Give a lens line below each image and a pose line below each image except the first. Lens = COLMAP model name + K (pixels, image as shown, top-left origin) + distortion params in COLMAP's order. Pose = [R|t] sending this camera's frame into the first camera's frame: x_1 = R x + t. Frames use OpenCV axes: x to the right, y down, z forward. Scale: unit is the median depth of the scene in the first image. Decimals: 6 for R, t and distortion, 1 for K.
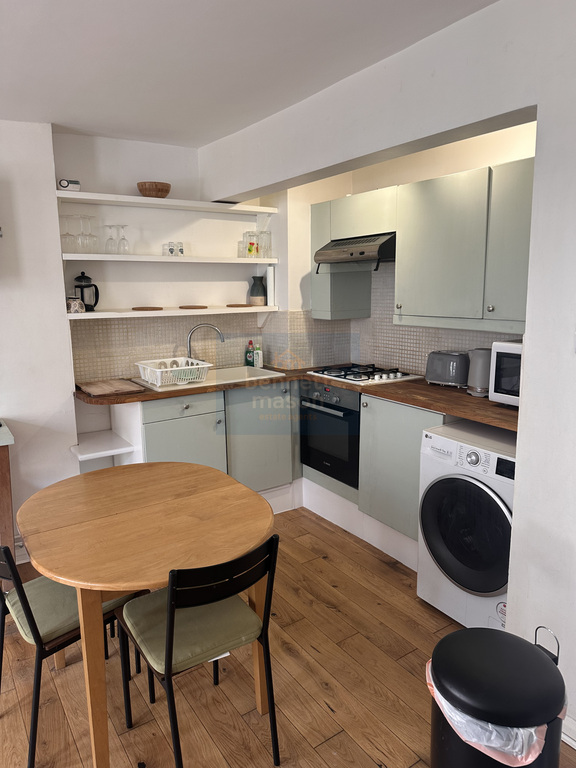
lens RADIAL K [[534.7, 0, 288.0], [0, 534.7, 384.0], [0, 0, 1]] dist [0.004872, 0.000698]
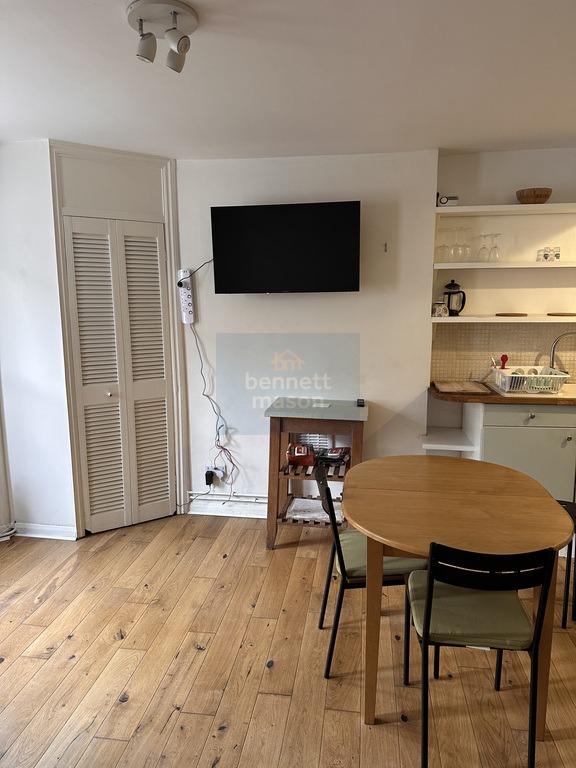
lens RADIAL K [[528.6, 0, 288.0], [0, 528.6, 384.0], [0, 0, 1]] dist [0.031709, -0.001501]
pose [[0.743801, 0.113799, -0.658643, 0.106344], [-0.124407, 0.991751, 0.030860, 0.009888], [0.656722, 0.058986, 0.751823, -0.022173]]
